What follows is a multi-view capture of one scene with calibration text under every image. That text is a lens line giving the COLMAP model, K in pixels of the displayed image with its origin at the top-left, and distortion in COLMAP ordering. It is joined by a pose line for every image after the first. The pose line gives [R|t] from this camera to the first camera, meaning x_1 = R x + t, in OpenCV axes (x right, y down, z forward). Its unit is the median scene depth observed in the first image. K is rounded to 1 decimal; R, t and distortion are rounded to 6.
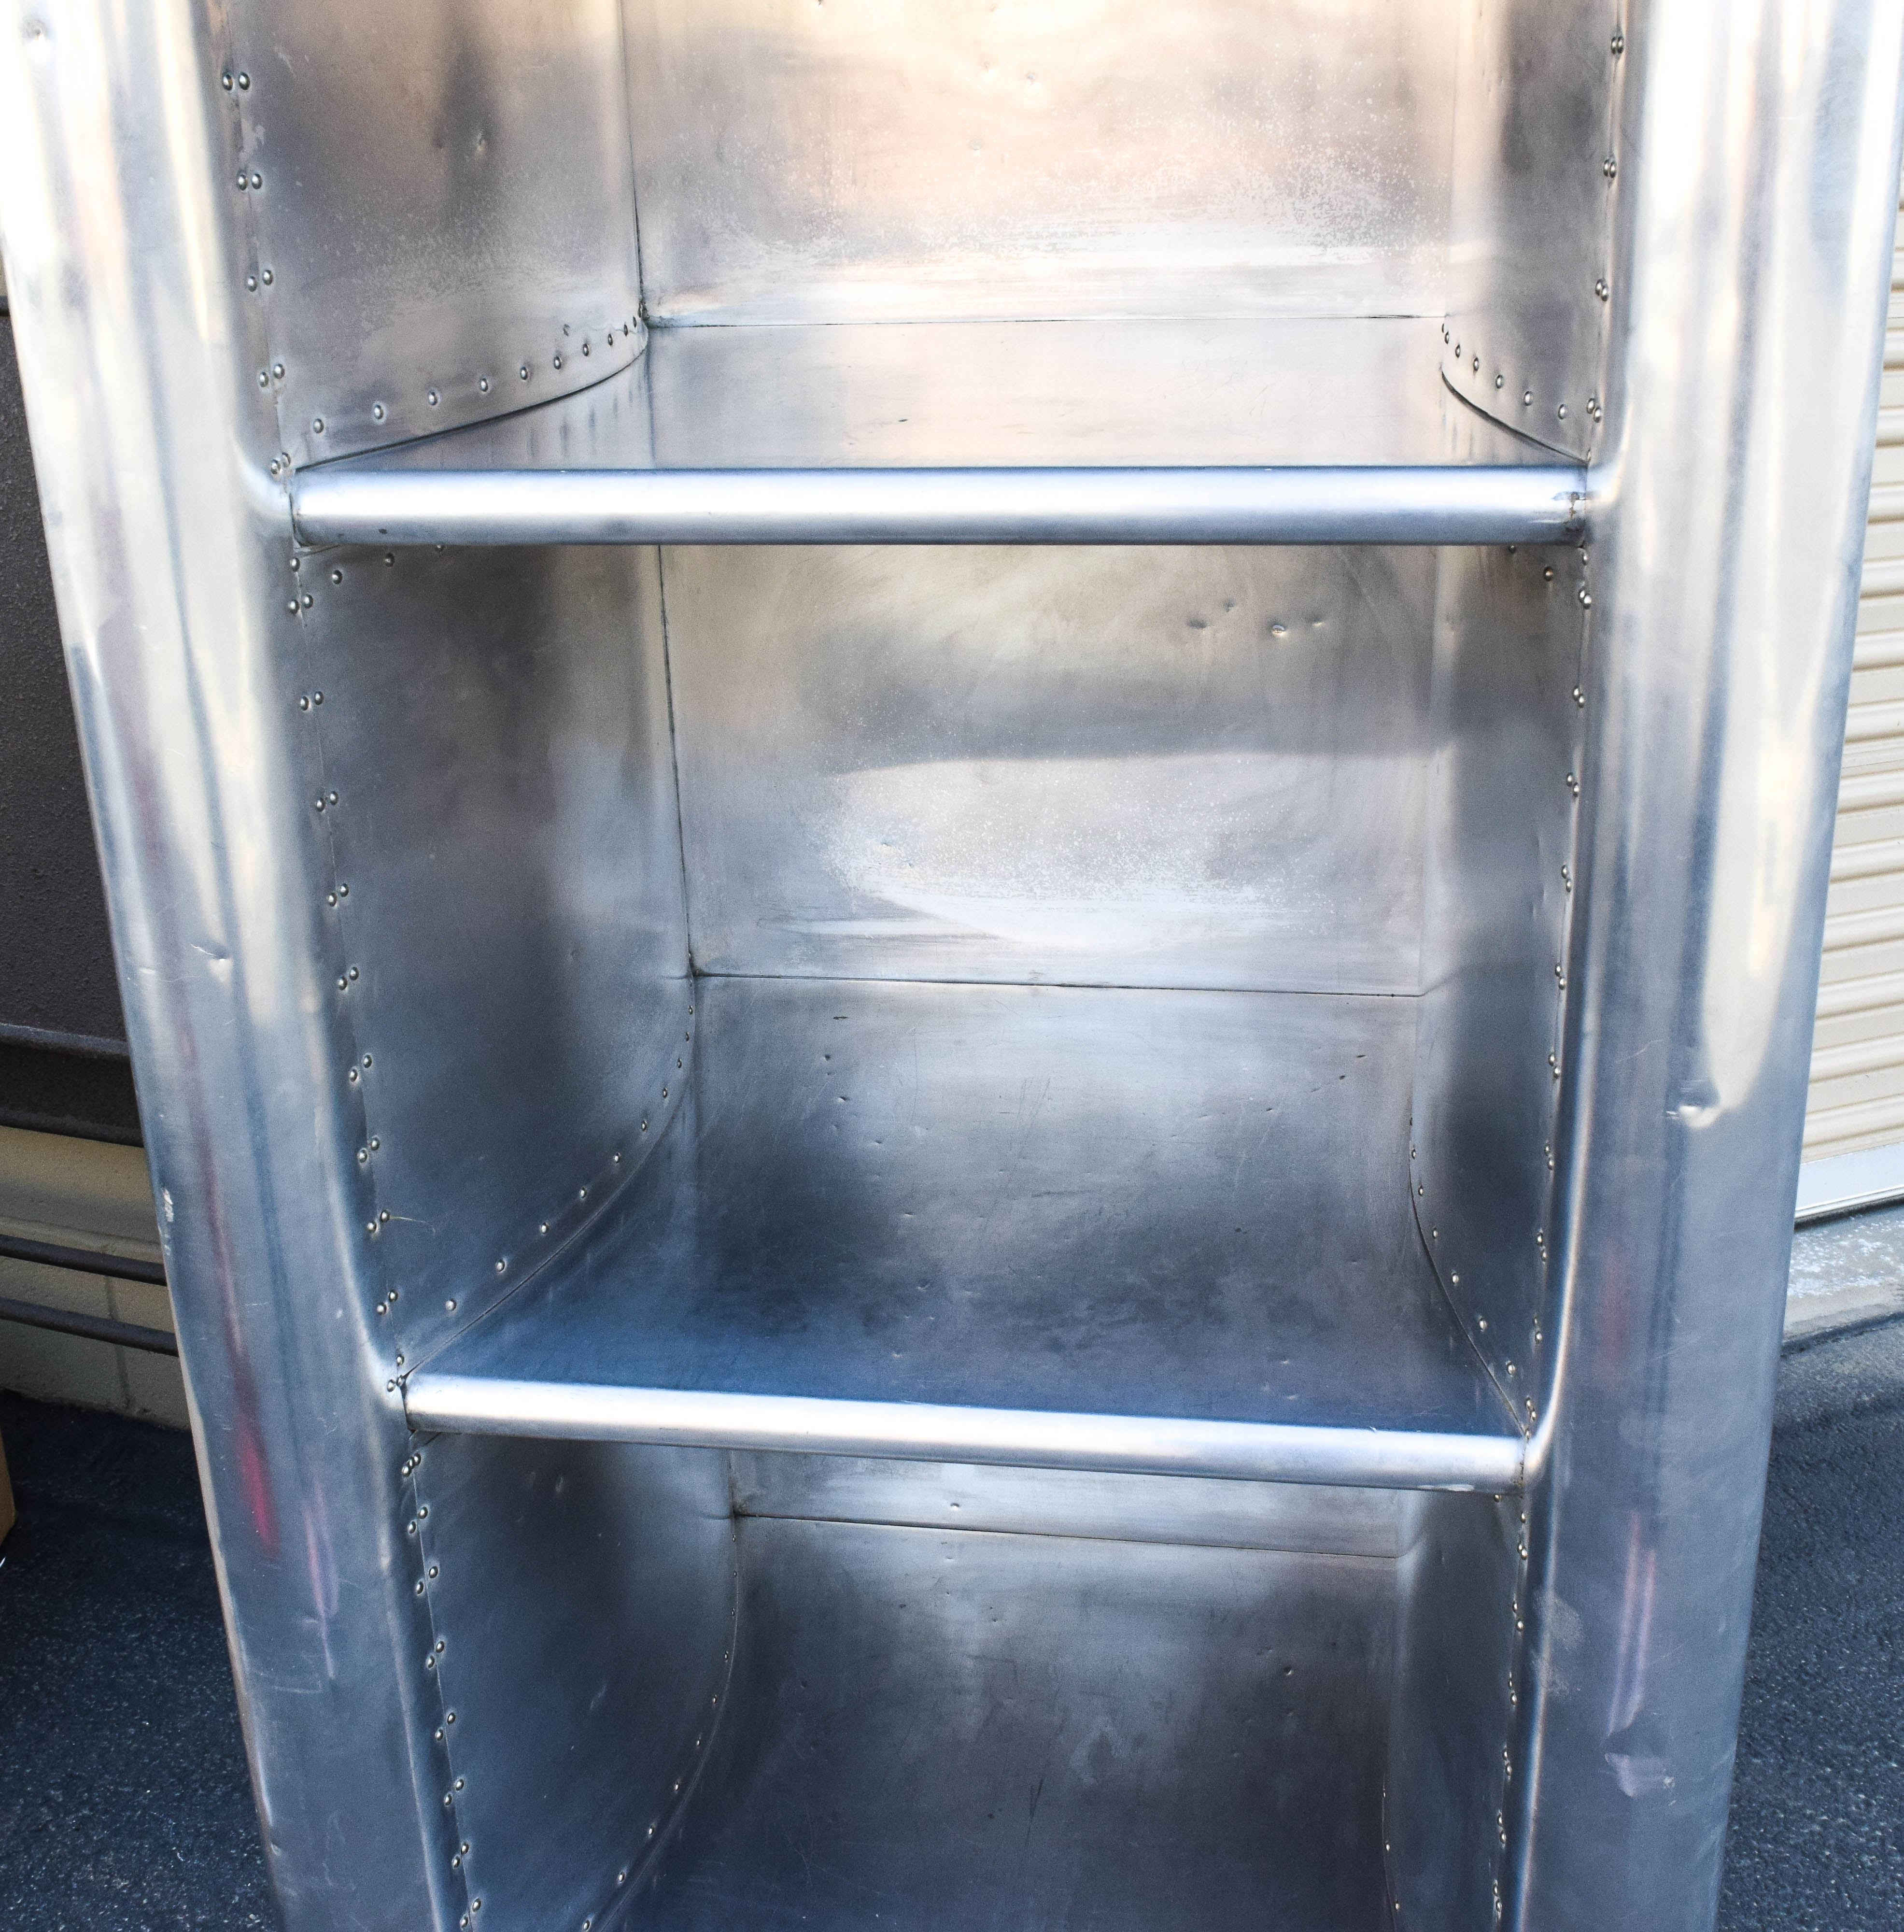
lens RADIAL K [[2418.0, 0, 957.9], [0, 2418.0, 961.1], [0, 0, 1]] dist [-0.032802, 0.004569]
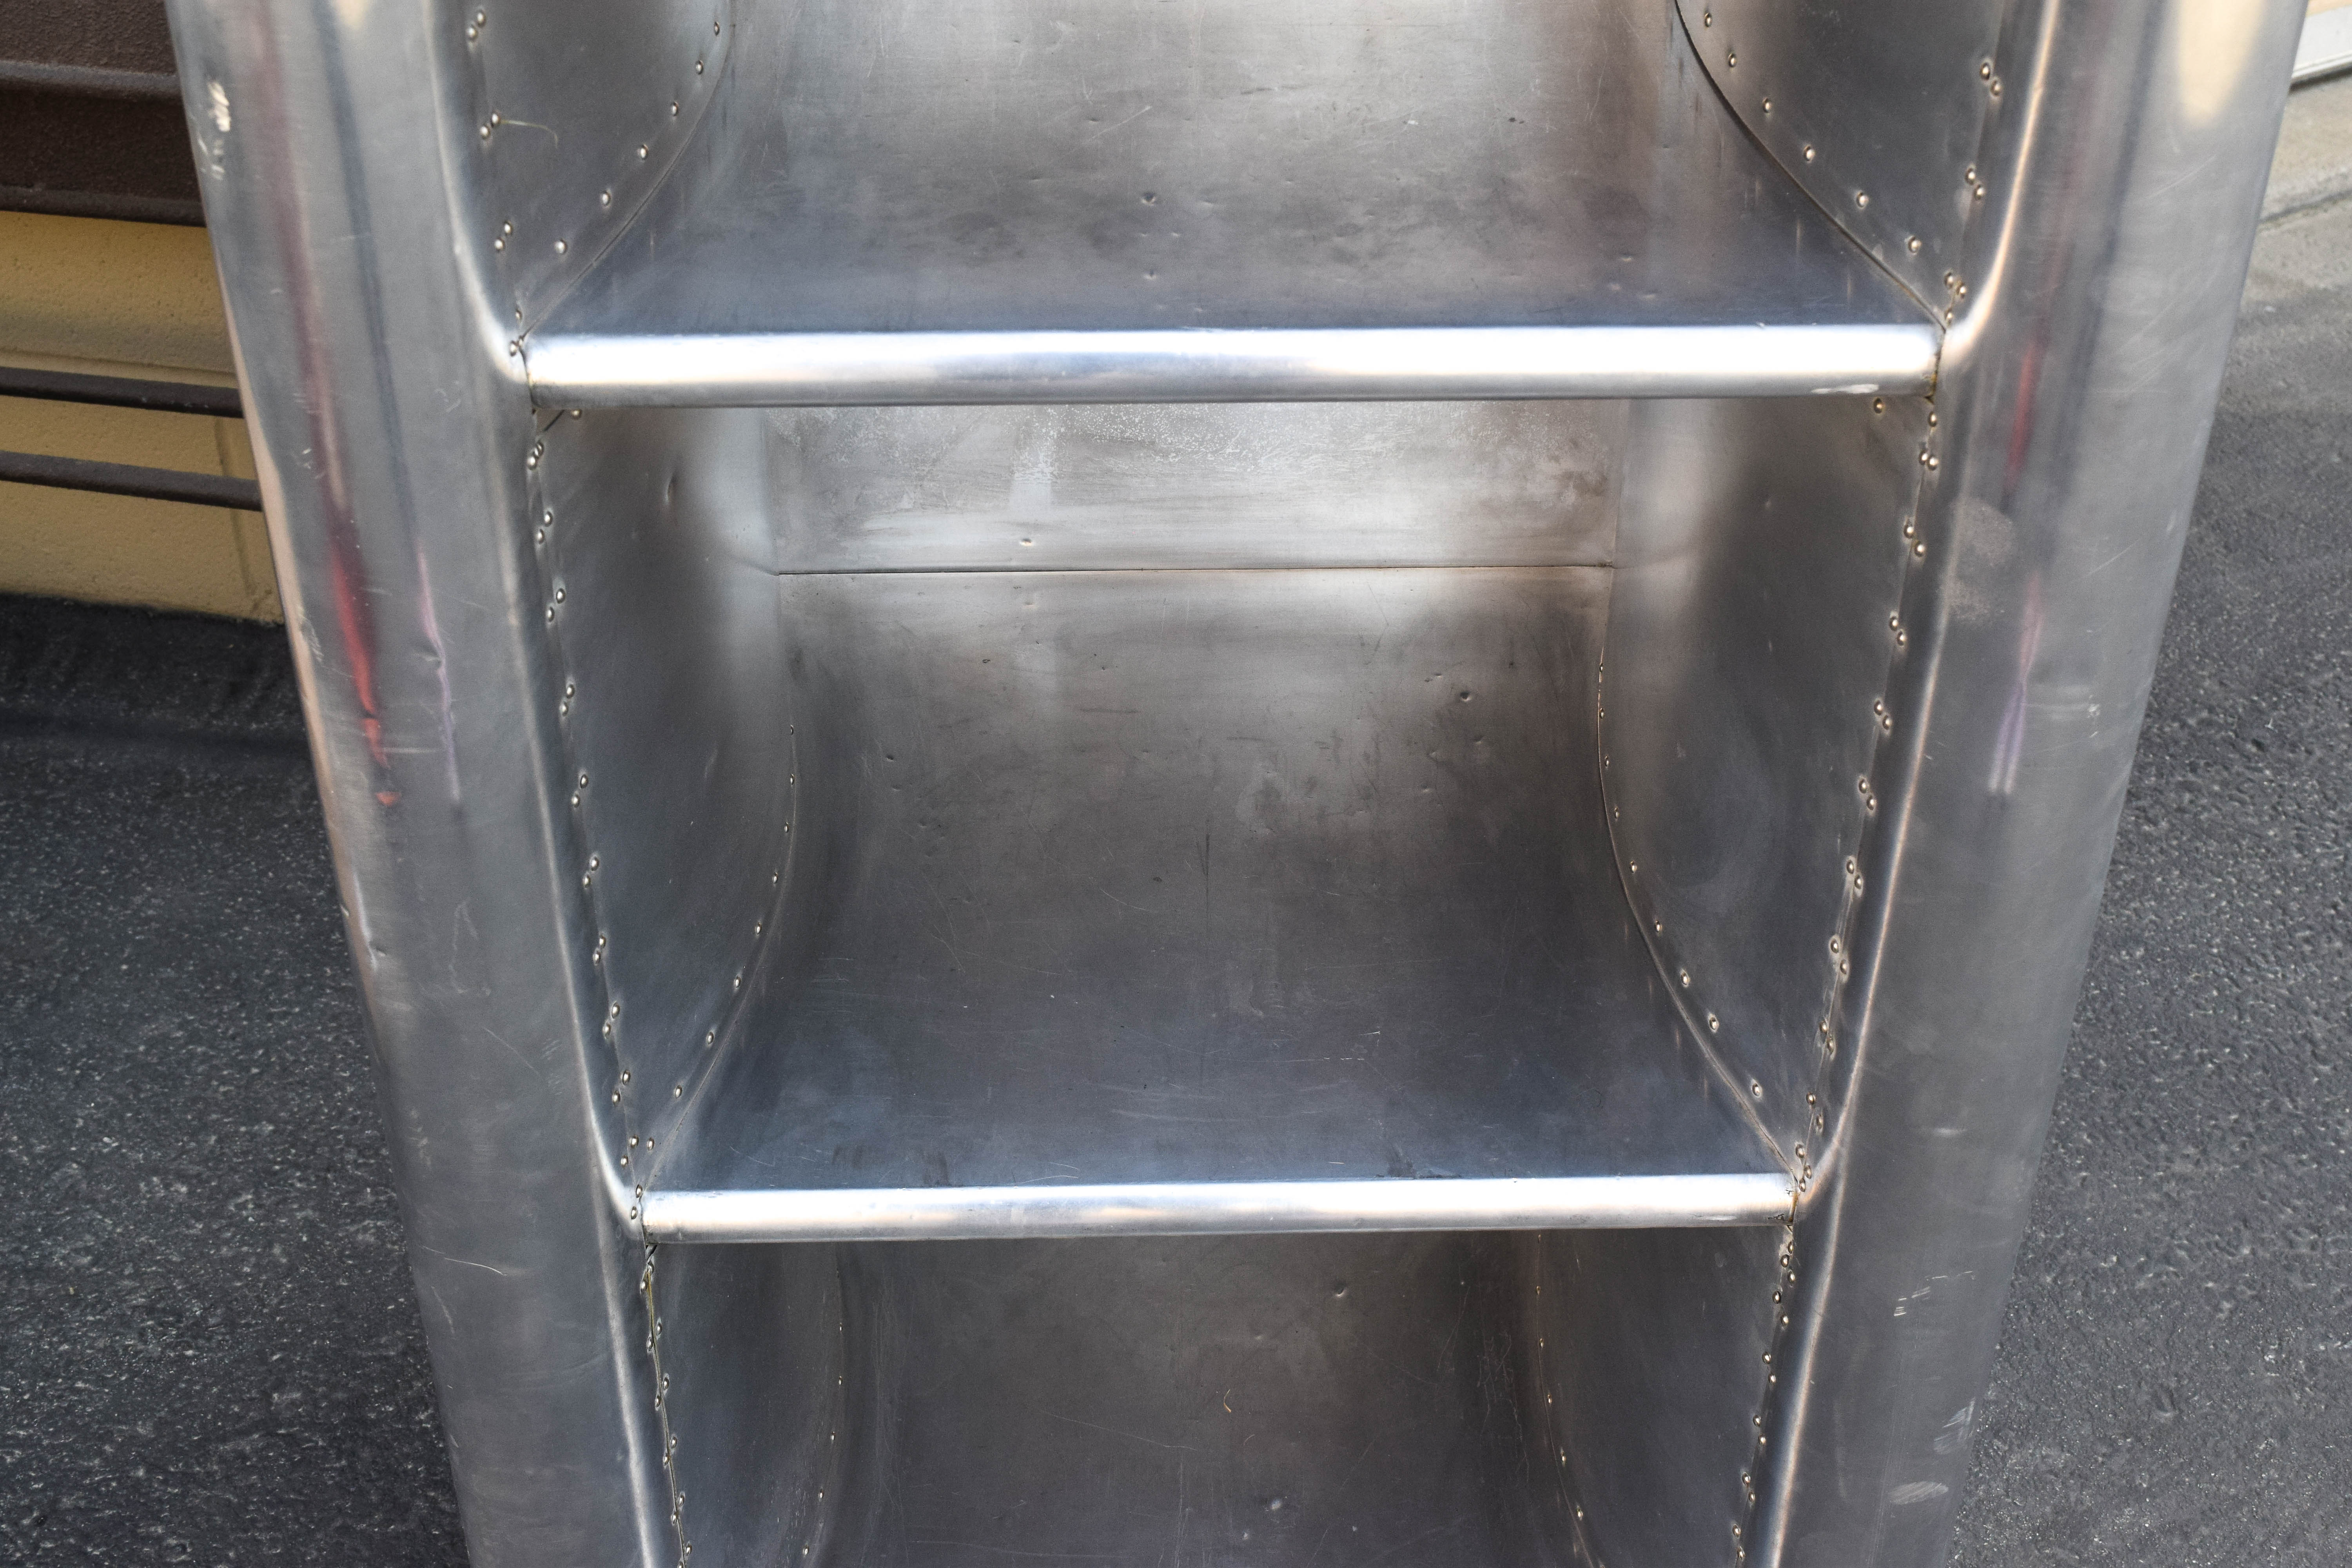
lens RADIAL K [[3017.2, 0, 1186.0], [0, 3017.2, 776.0], [0, 0, 1]] dist [-0.024418, -0.002426]
pose [[0.981480, -0.079363, 0.174351, -0.161771], [0.032675, 0.966164, 0.255851, 0.055383], [-0.188757, -0.245416, 0.950864, 0.013895]]
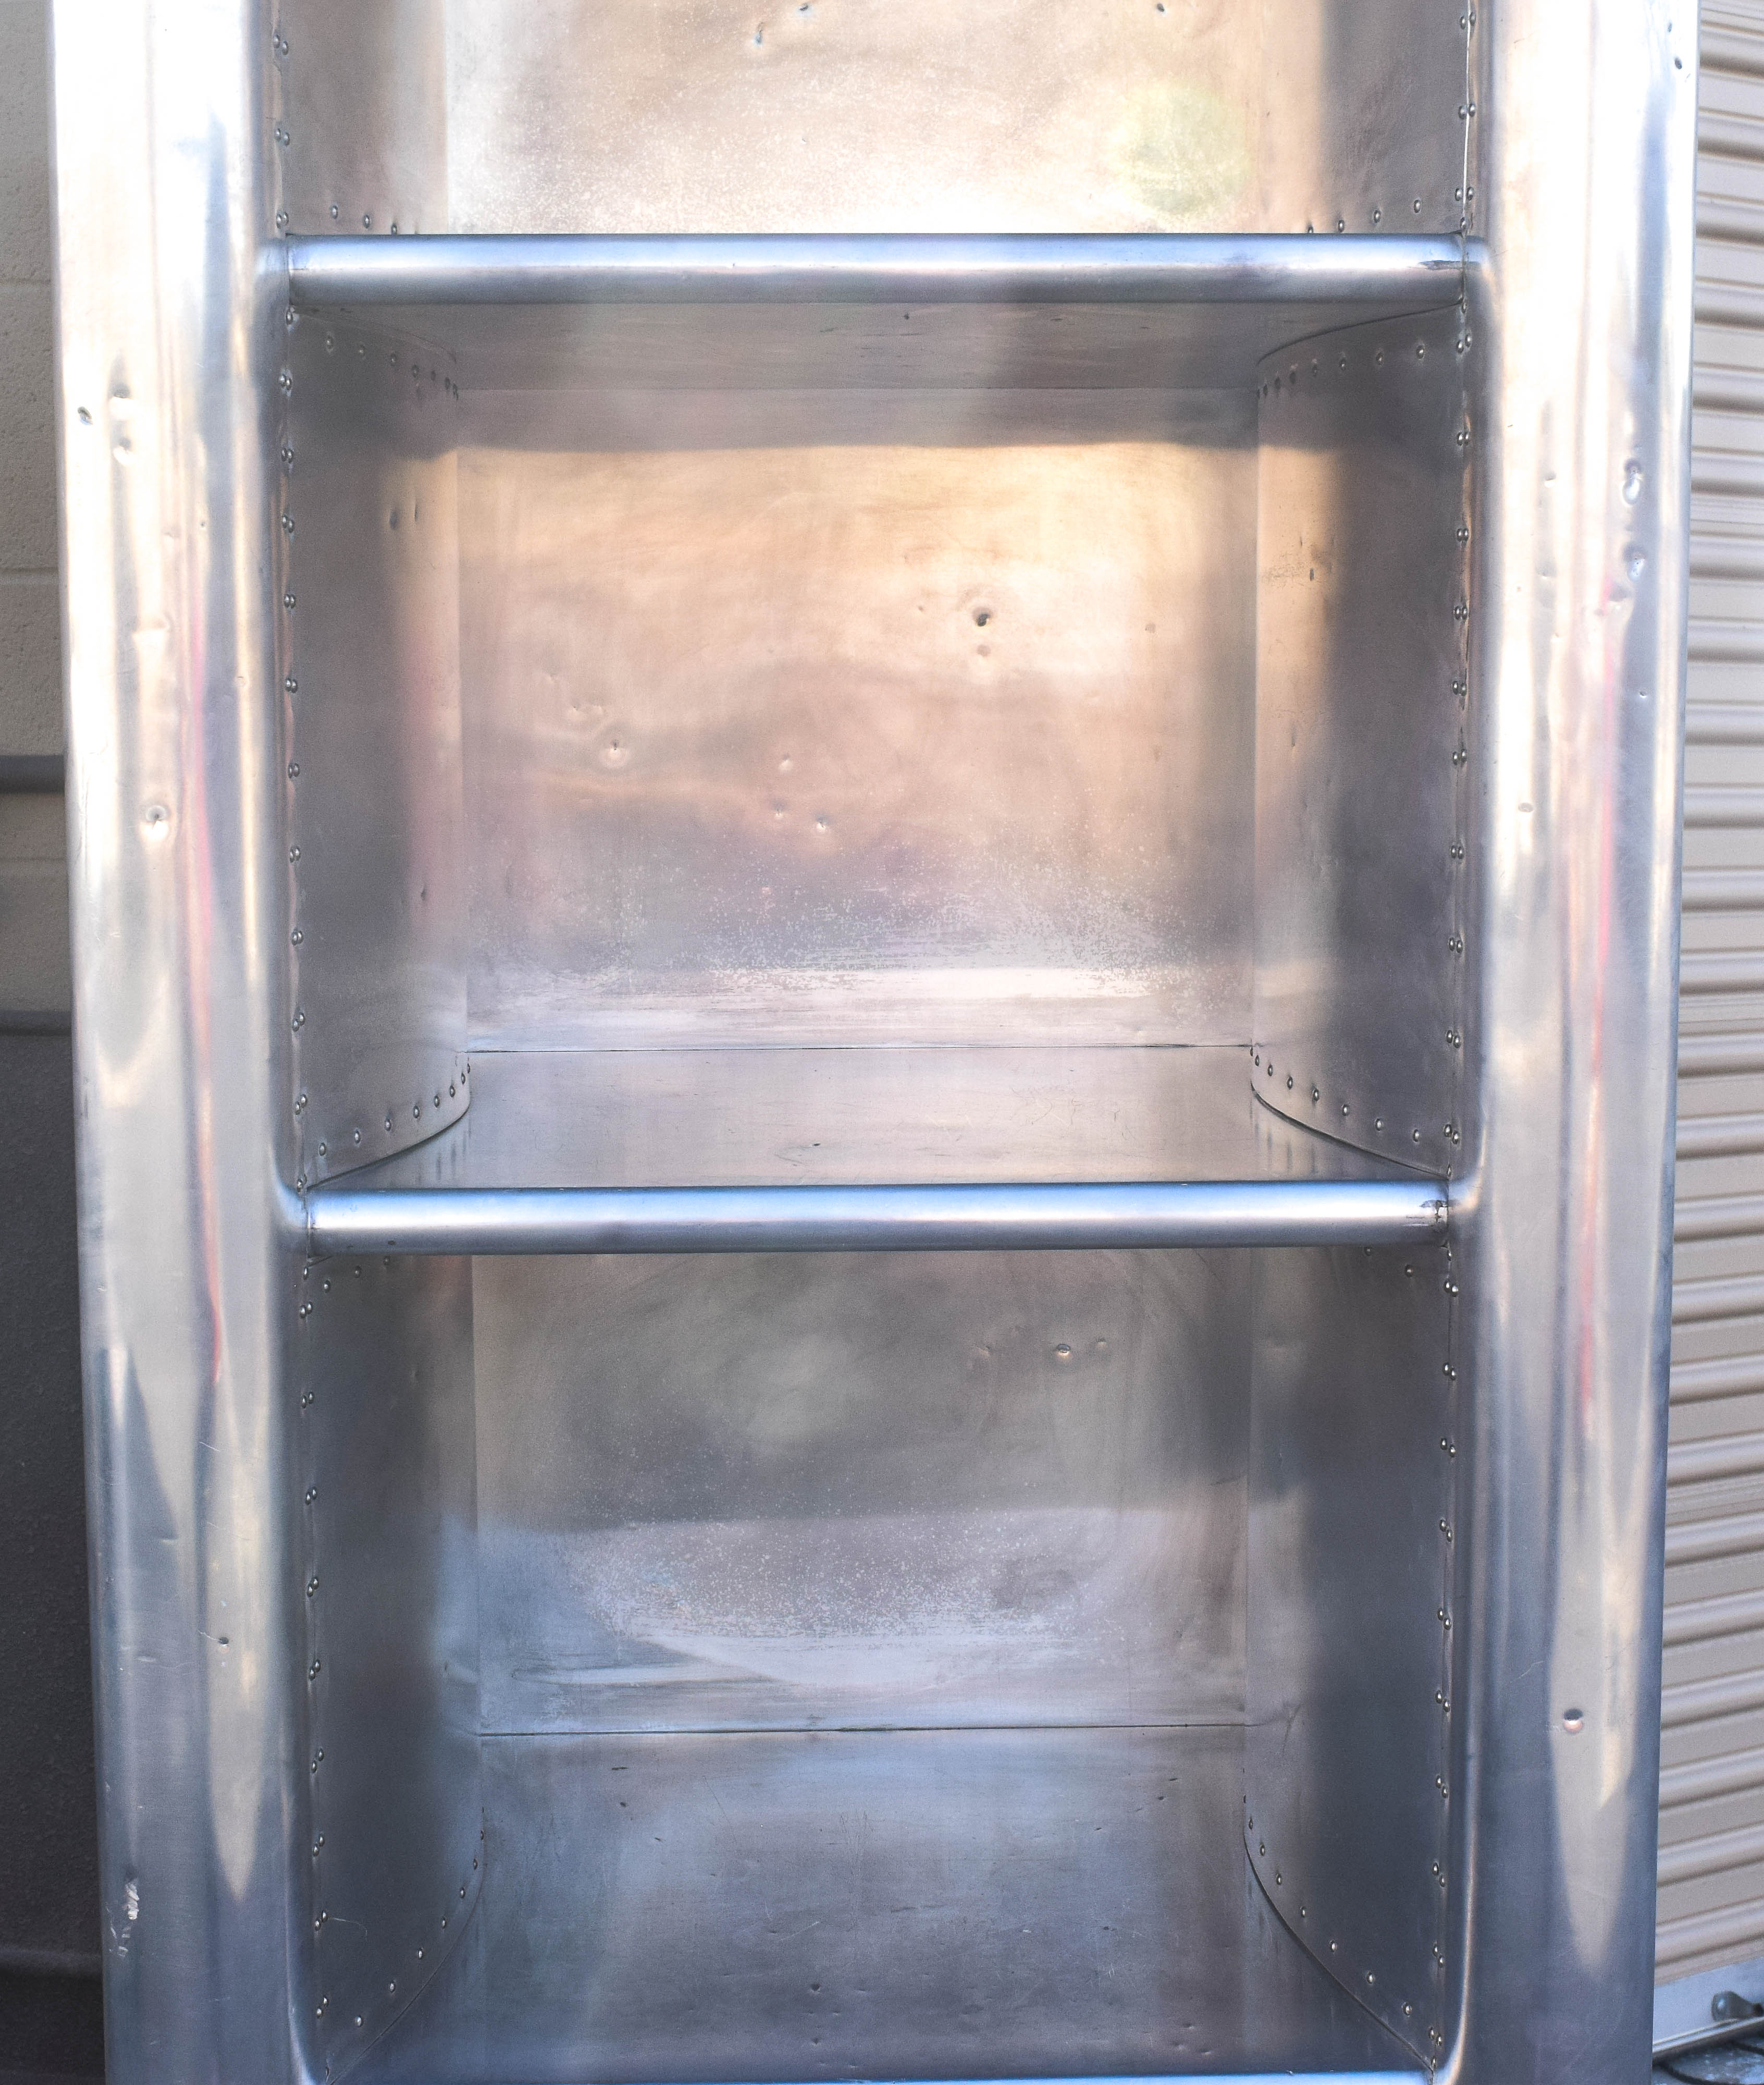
lens RADIAL K [[3459.0, 0, 882.0], [0, 3459.0, 1042.5], [0, 0, 1]] dist [-0.025949, -0.059329]
pose [[0.981993, 0.004013, 0.188877, -0.221666], [0.042881, 0.968945, -0.243530, 0.088800], [-0.183989, 0.247243, 0.951325, -0.395229]]
